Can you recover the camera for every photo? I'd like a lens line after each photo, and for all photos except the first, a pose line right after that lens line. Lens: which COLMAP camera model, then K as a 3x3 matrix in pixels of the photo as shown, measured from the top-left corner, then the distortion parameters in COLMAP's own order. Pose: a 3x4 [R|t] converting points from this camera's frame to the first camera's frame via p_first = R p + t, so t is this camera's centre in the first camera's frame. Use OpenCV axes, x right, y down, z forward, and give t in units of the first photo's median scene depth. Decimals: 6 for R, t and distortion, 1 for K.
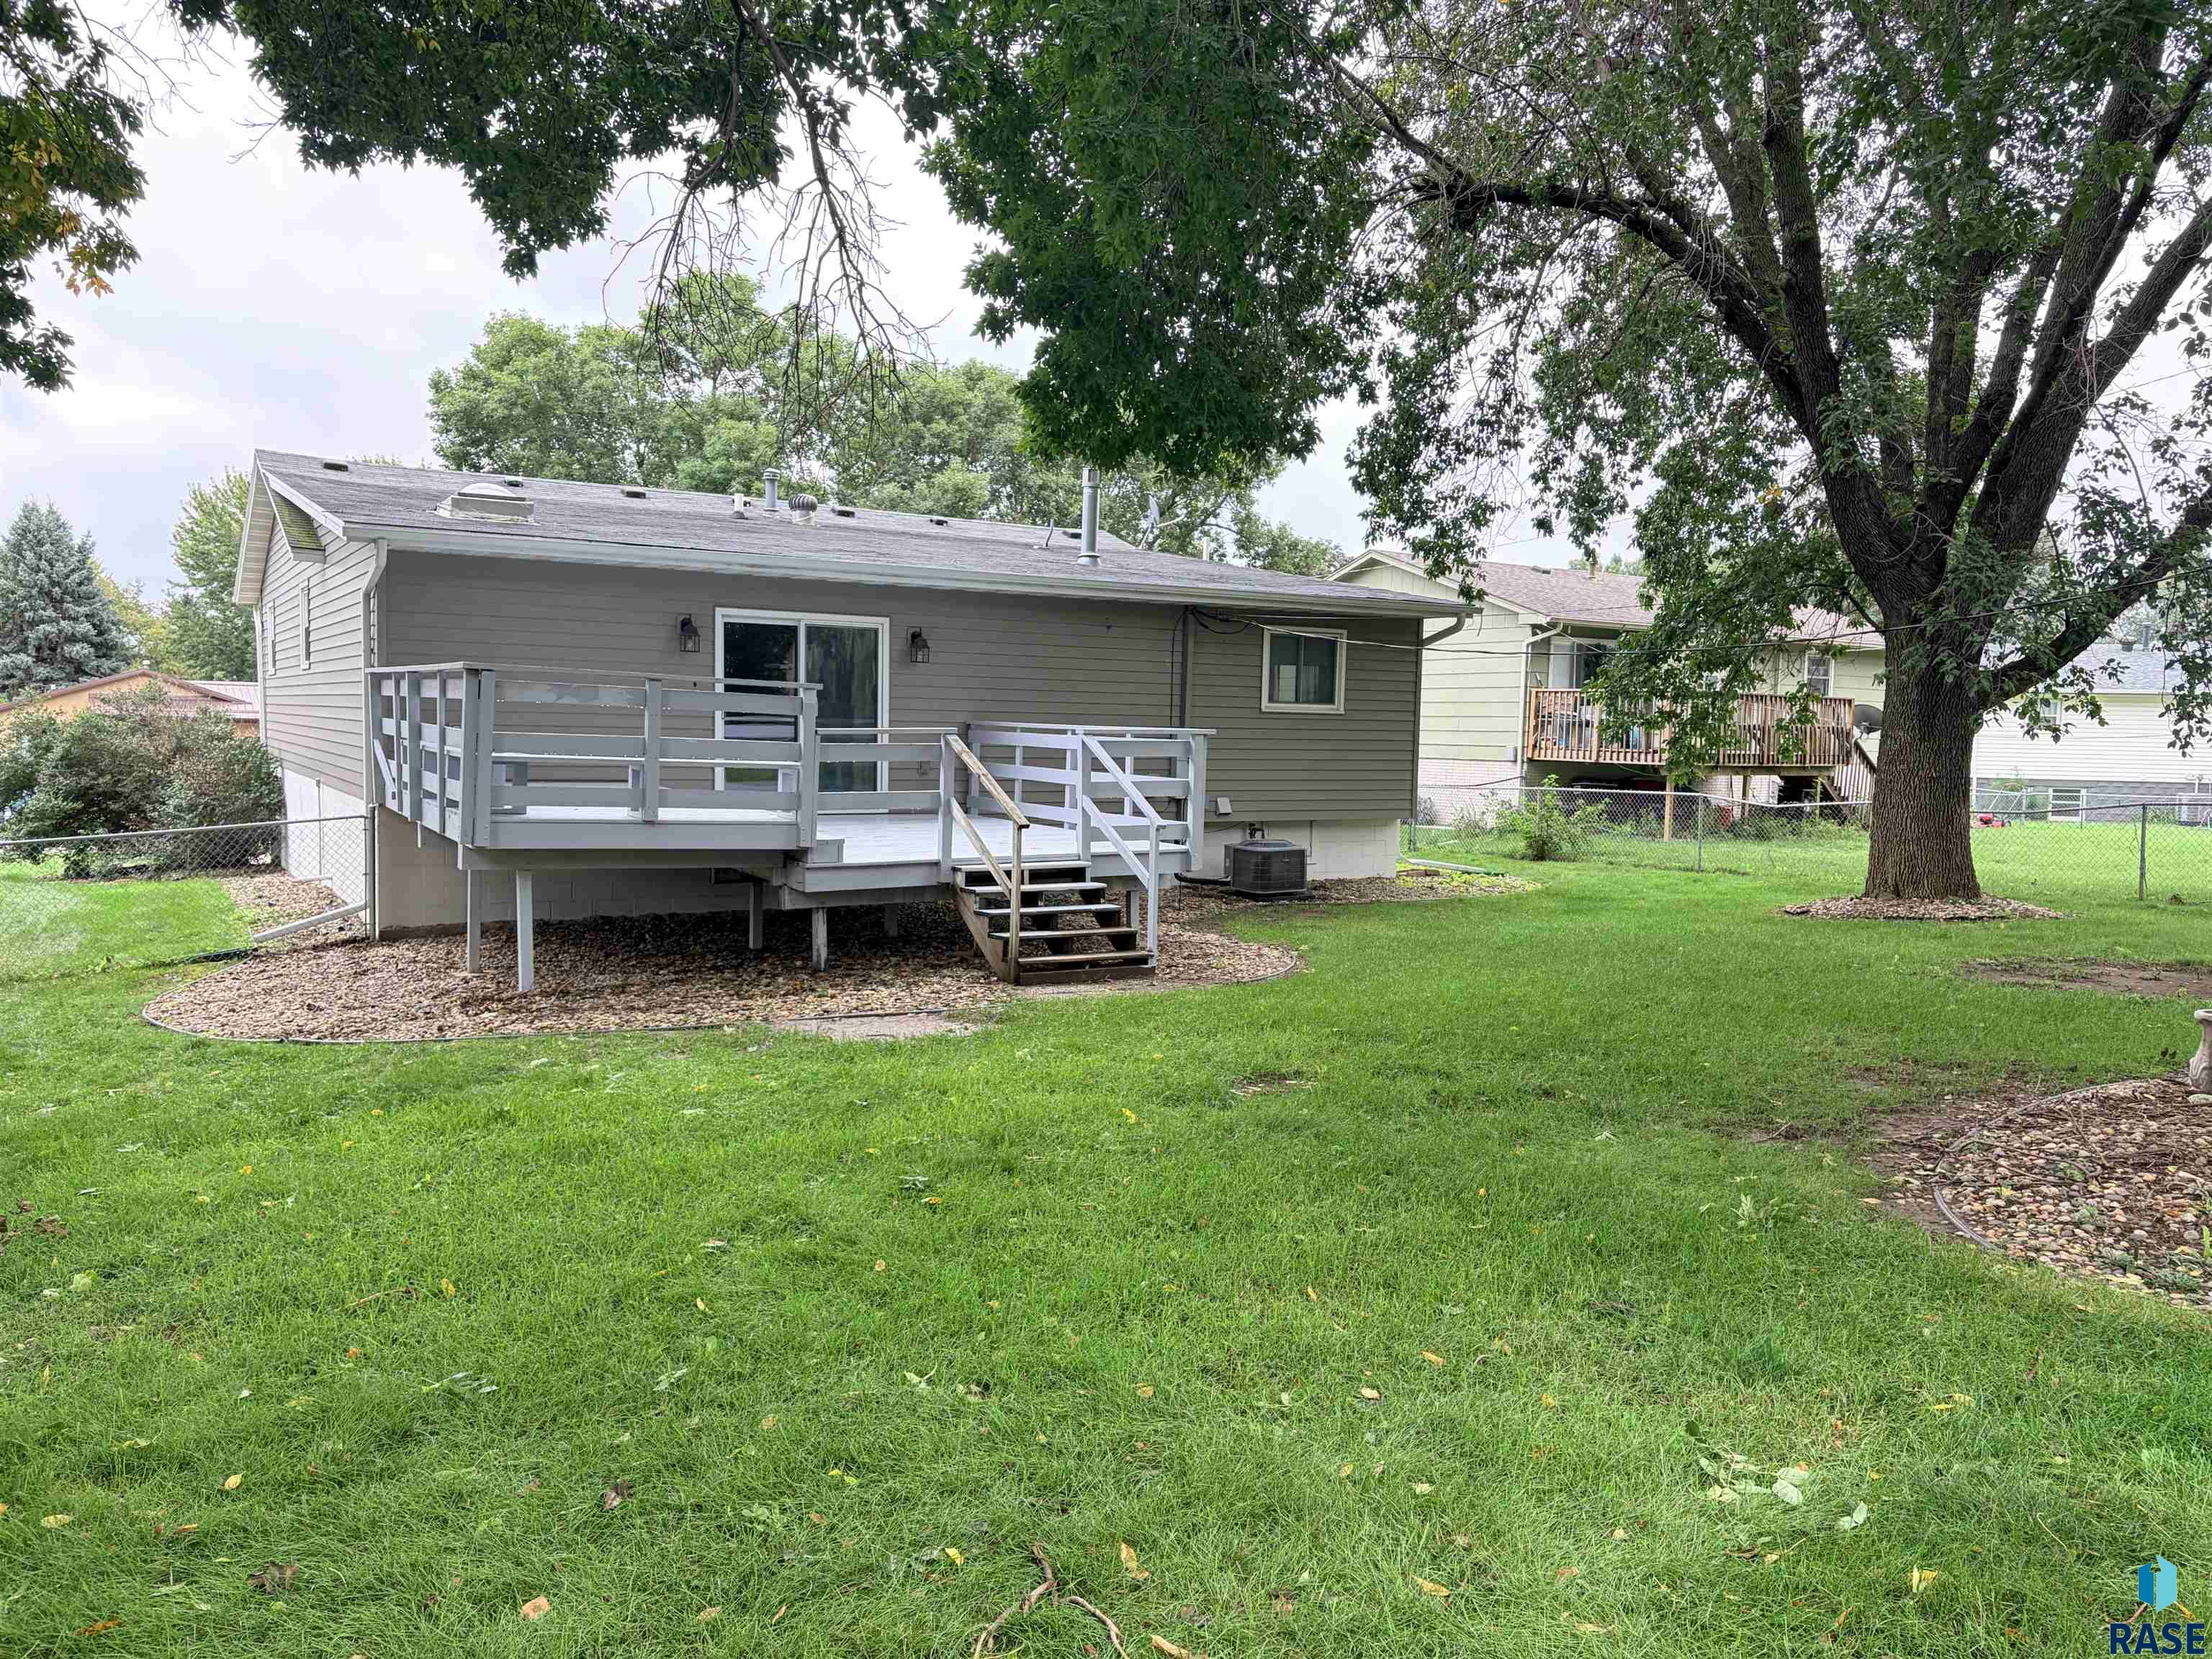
lens RADIAL K [[1670.2, 0, 1106.0], [0, 1670.2, 829.5], [0, 0, 1]] dist [0.003579, 0.000658]
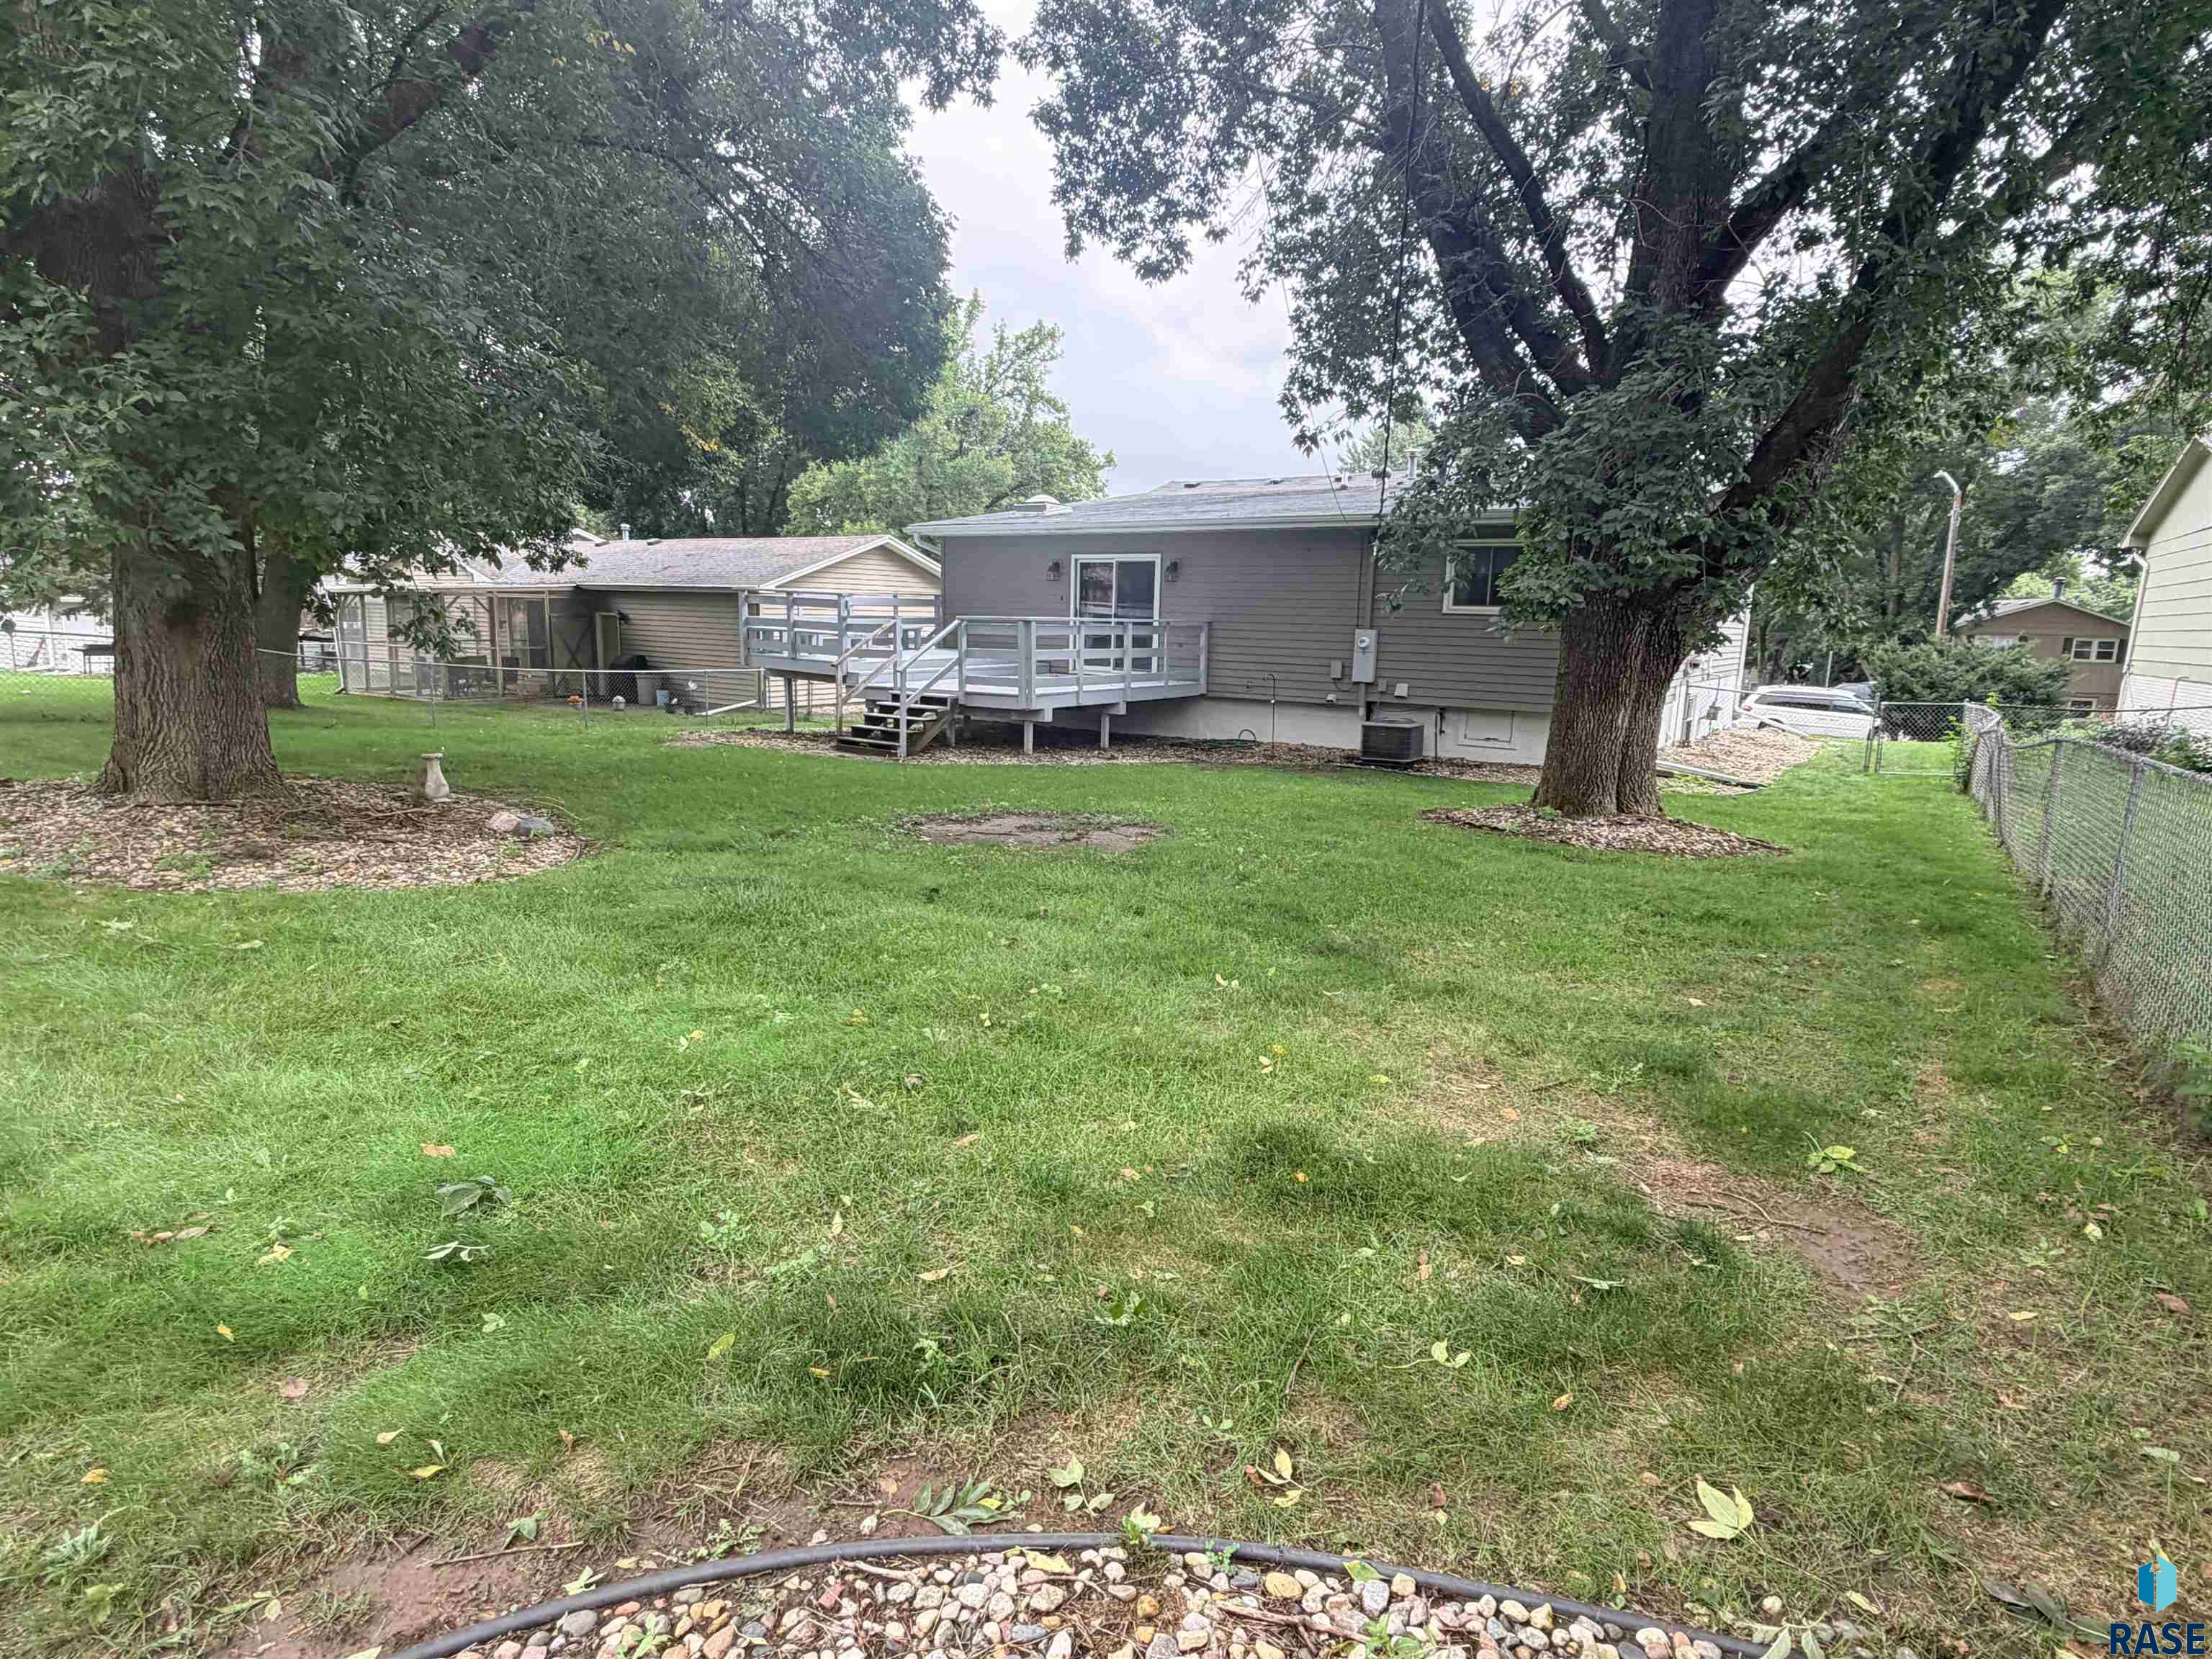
lens RADIAL K [[1155.6, 0, 1106.0], [0, 1155.6, 829.5], [0, 0, 1]] dist [0.000988, -0.001022]
pose [[0.406776, 0.155025, -0.900278, 0.894670], [-0.076085, 0.987821, 0.135722, -0.013717], [0.910354, 0.013289, 0.413617, 0.514182]]
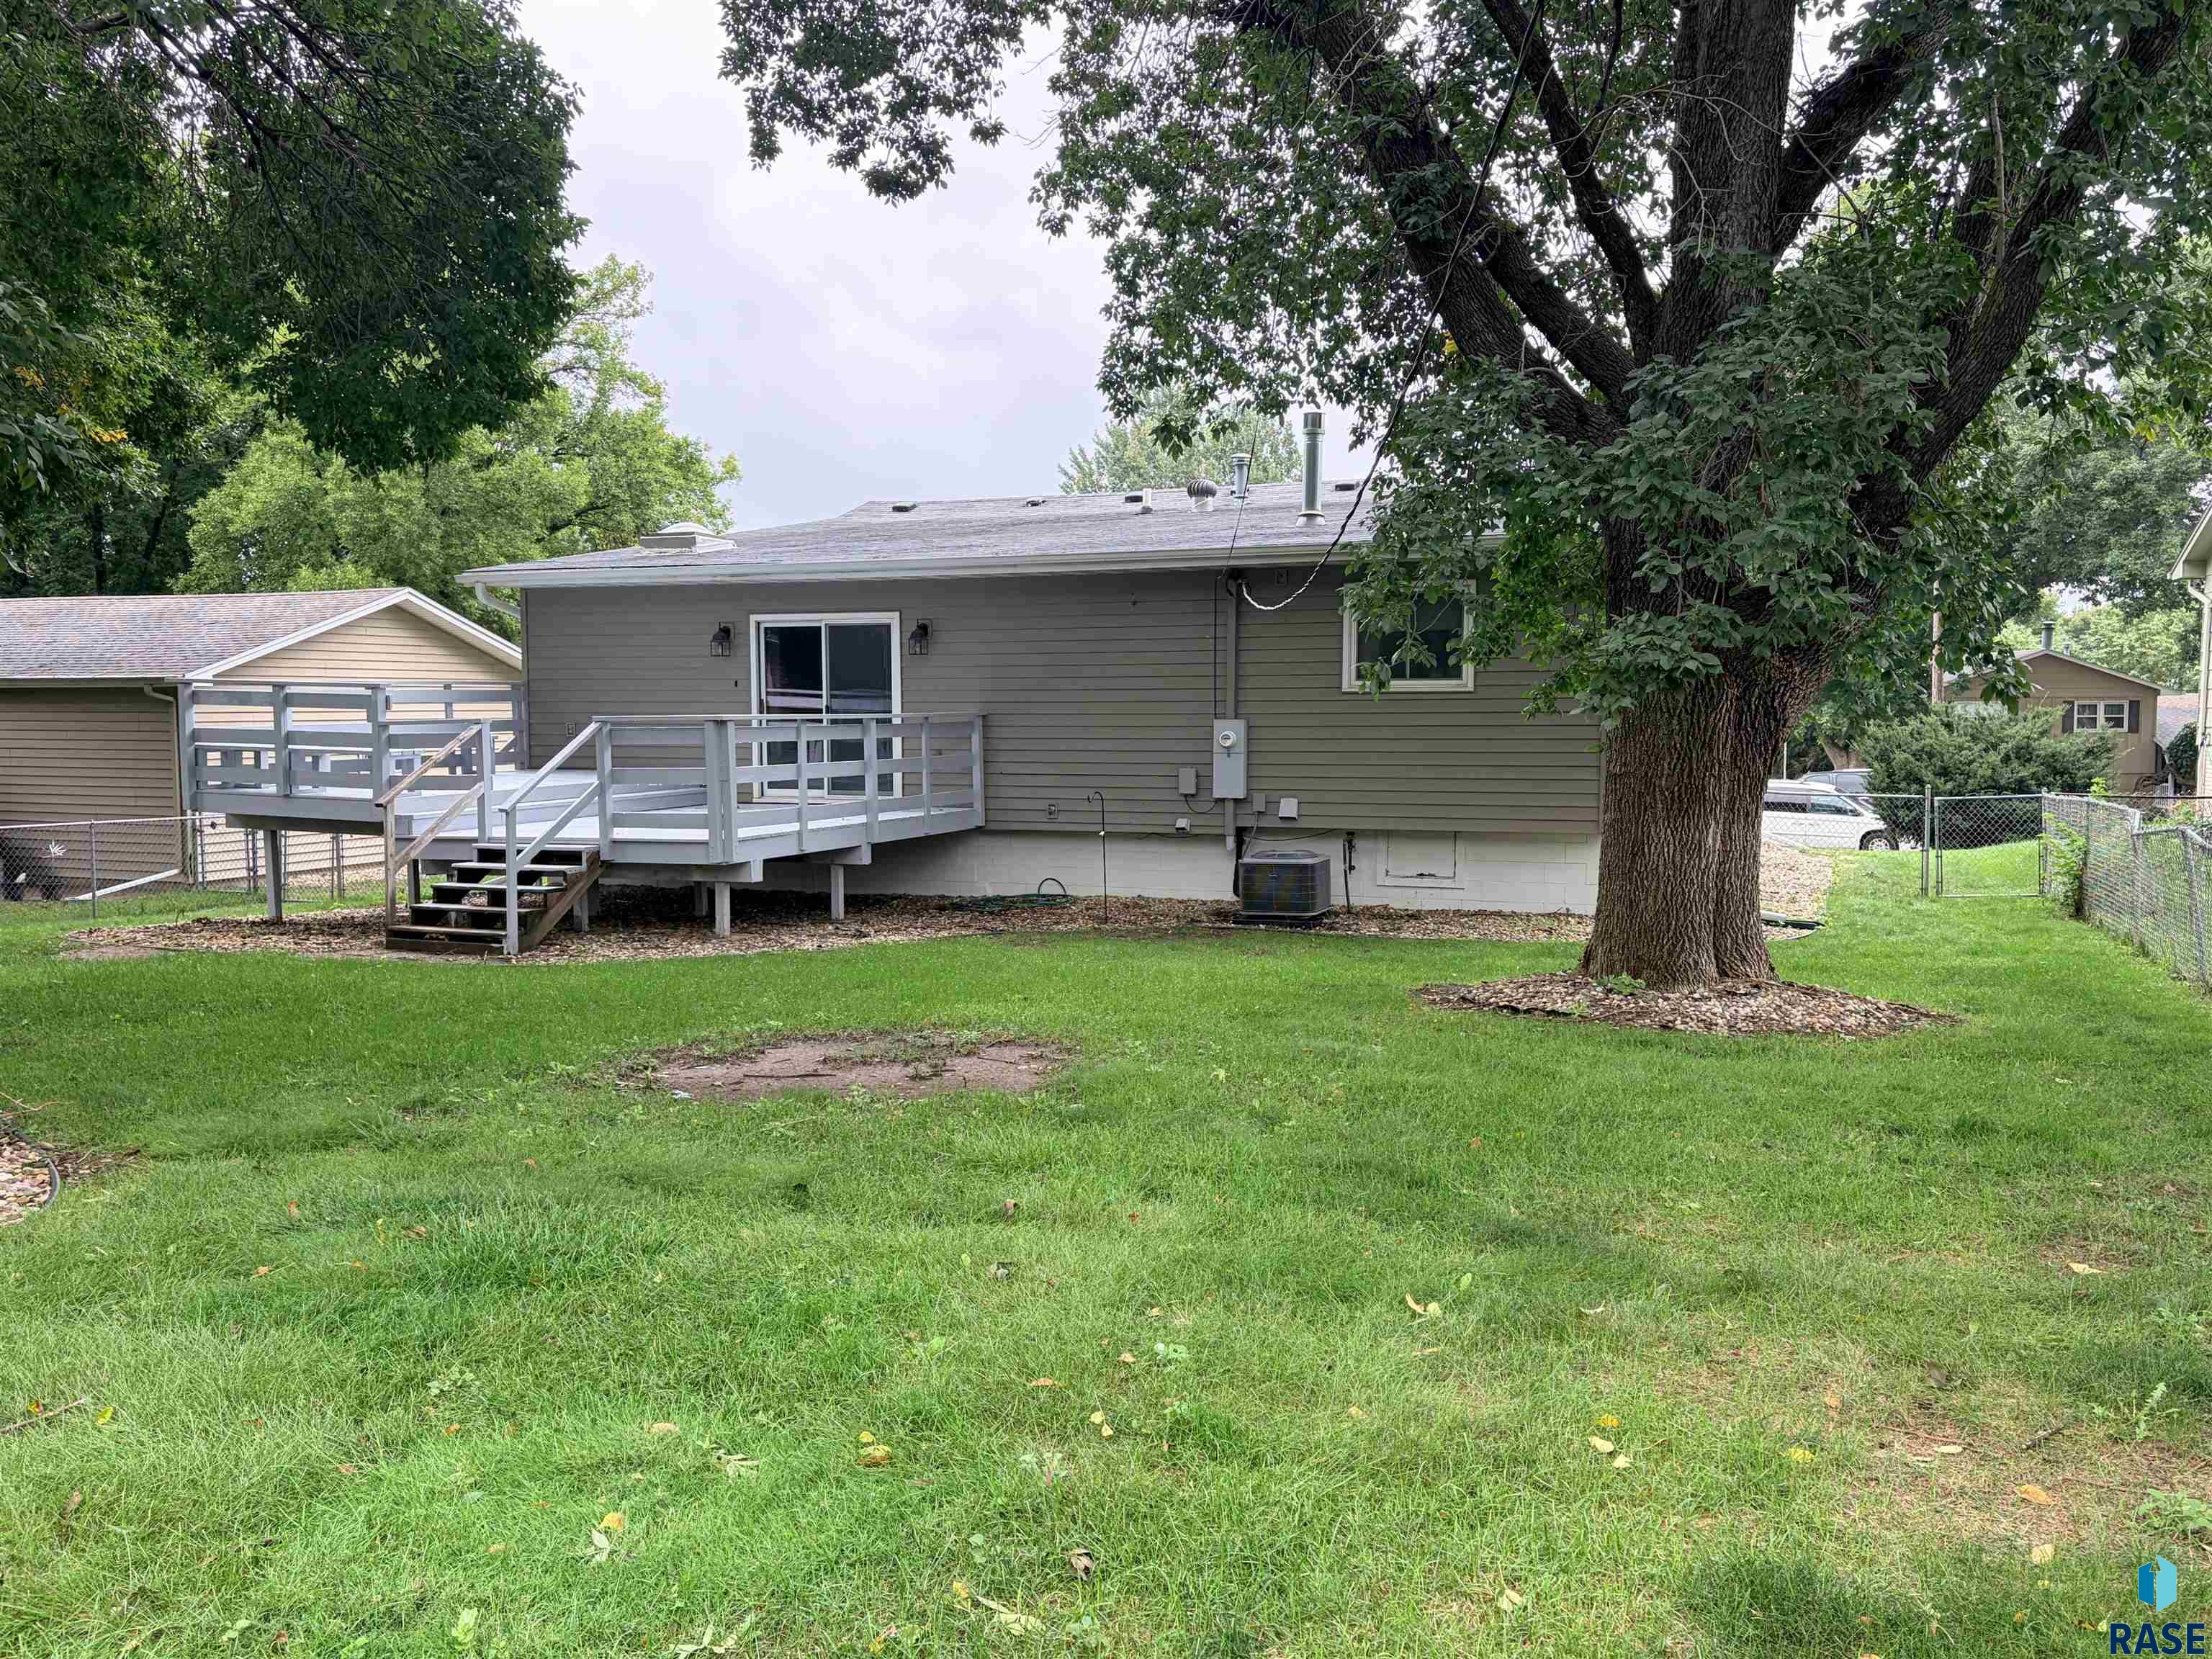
lens RADIAL K [[1793.3, 0, 1106.0], [0, 1793.3, 829.5], [0, 0, 1]] dist [0.075612, -0.099799]
pose [[0.595597, 0.030616, -0.802700, 0.841552], [-0.036457, 0.999274, 0.011062, -0.011785], [0.802456, 0.022676, 0.596281, 0.463852]]
